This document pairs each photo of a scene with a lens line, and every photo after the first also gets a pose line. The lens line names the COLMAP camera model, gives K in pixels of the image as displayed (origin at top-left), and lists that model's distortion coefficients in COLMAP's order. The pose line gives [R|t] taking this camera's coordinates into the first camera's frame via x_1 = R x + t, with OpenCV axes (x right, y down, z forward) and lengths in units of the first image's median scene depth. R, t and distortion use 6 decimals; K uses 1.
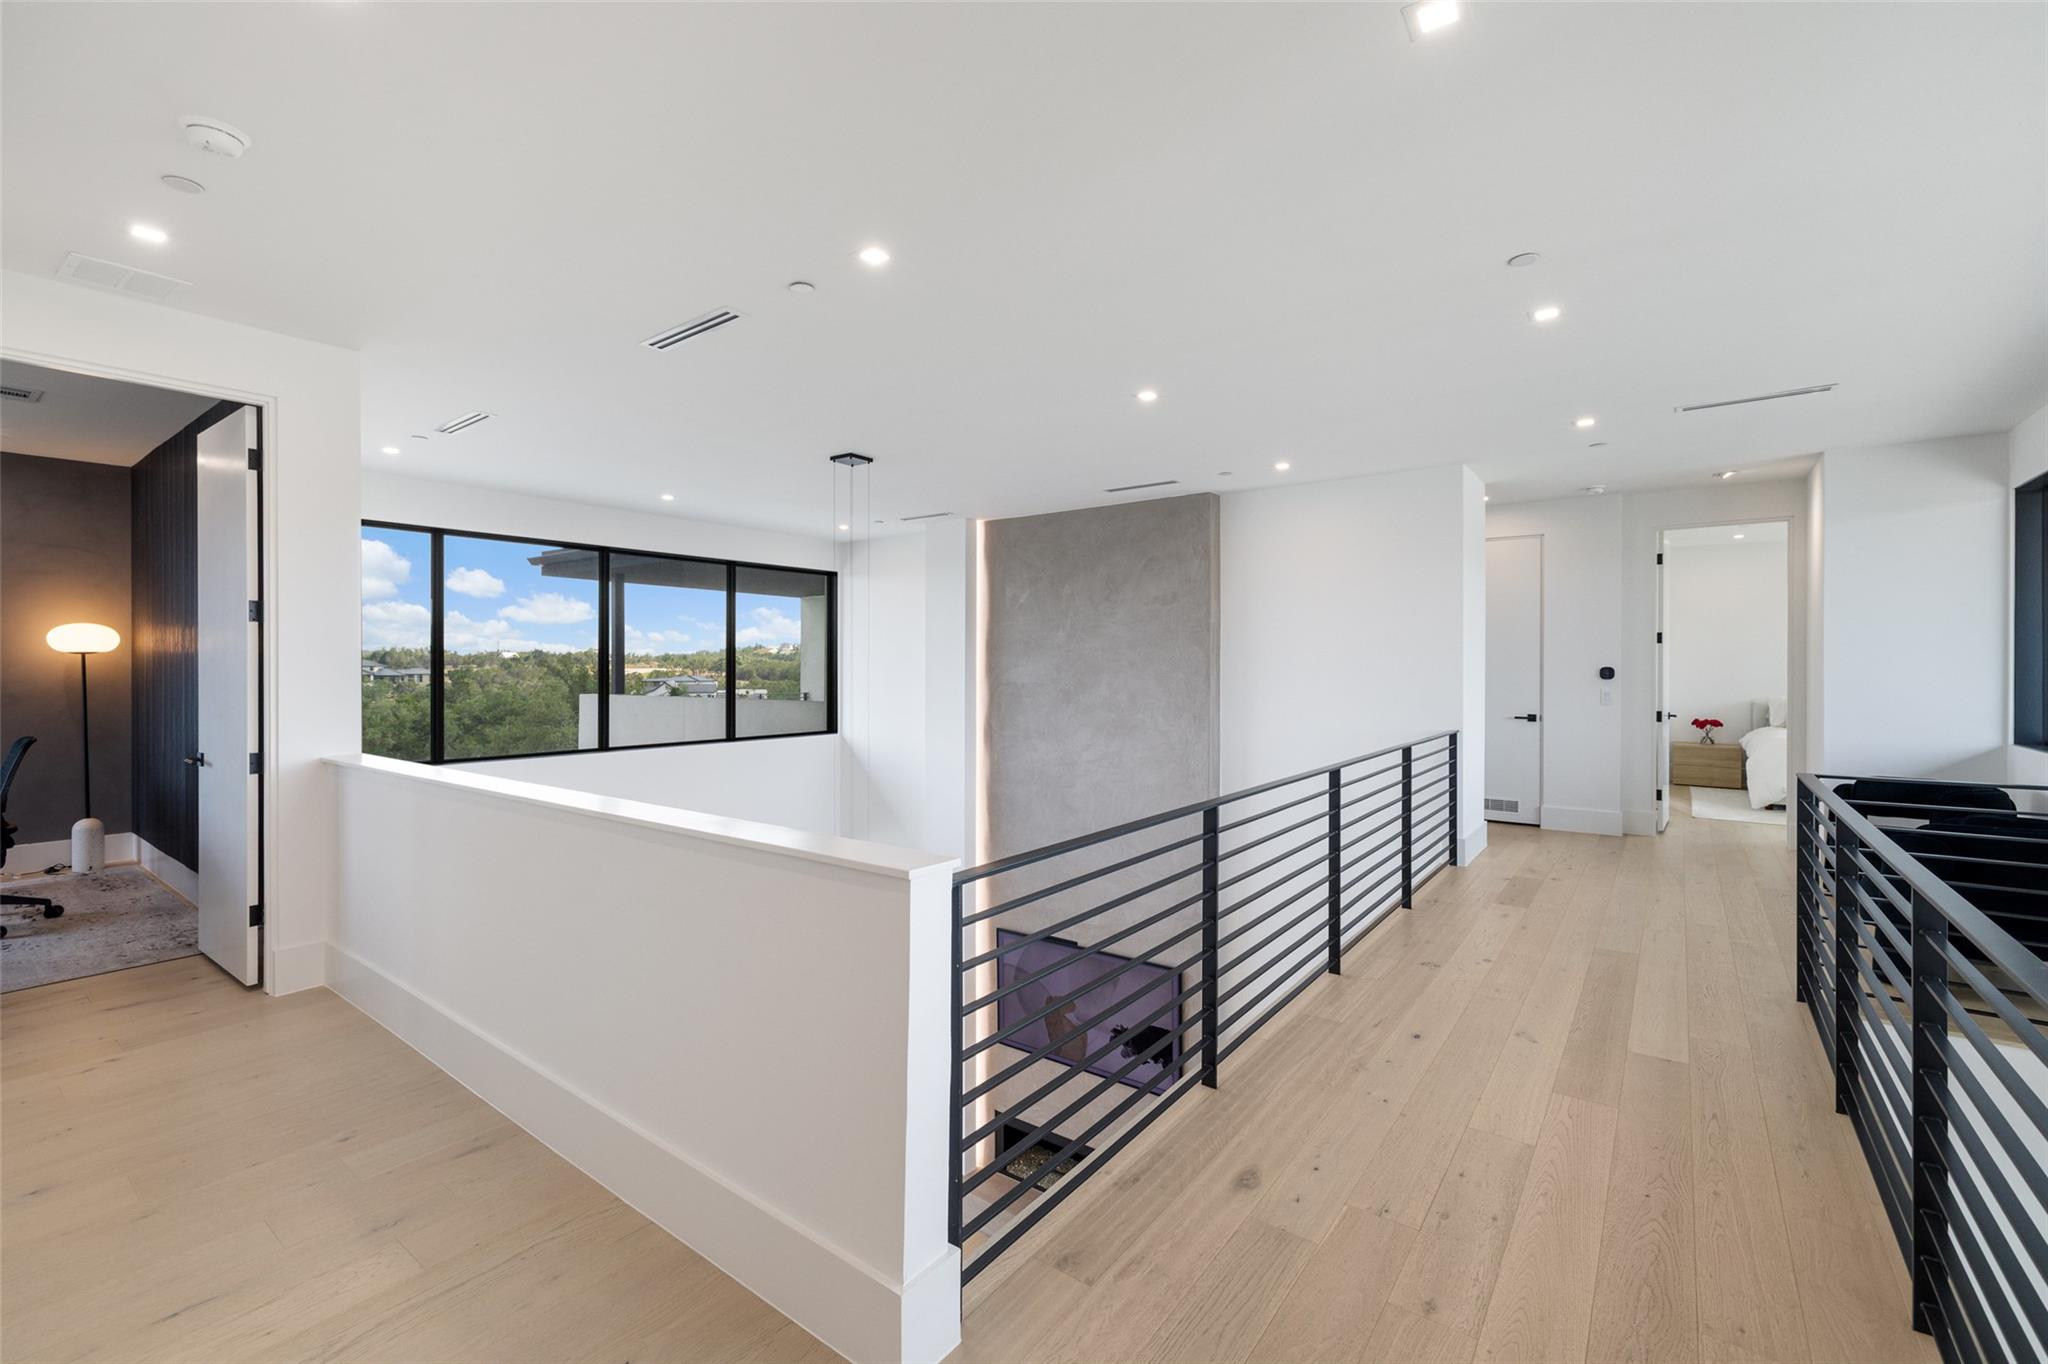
lens RADIAL K [[860.0, 0, 1012.0], [0, 860.0, 667.7], [0, 0, 1]] dist [-0.000049, 0.000232]
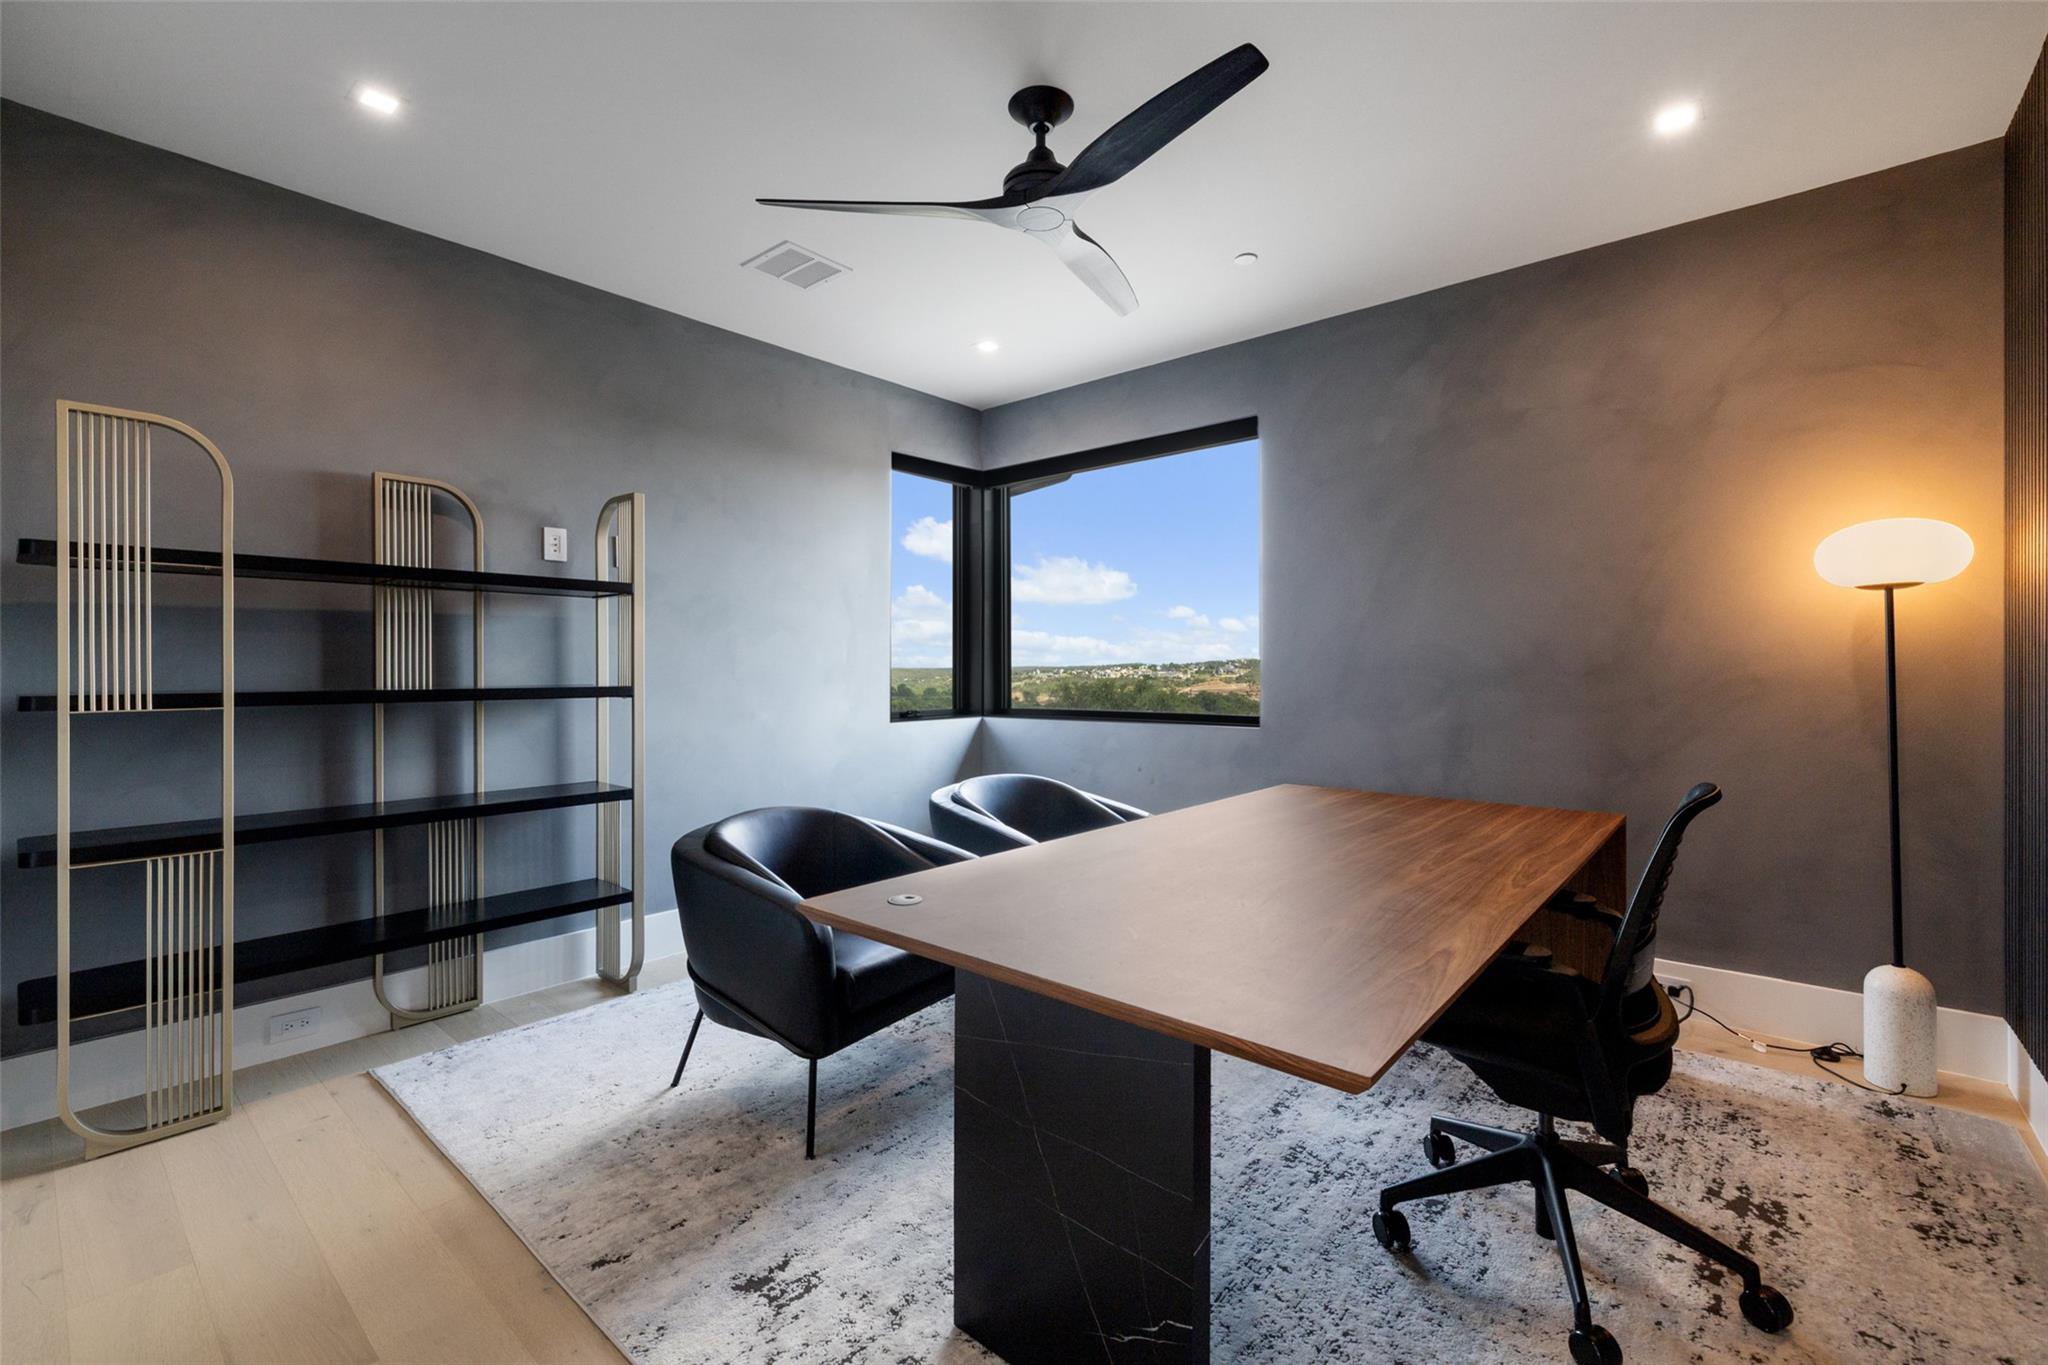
lens RADIAL K [[860.0, 0, 1012.0], [0, 860.0, 668.2], [0, 0, 1]] dist [-0.000049, 0.000232]
pose [[-0.049190, -0.007911, -0.998758, -0.606377], [-0.010941, 0.999913, -0.007381, 0.033102], [0.998730, 0.010564, -0.049272, 0.562605]]
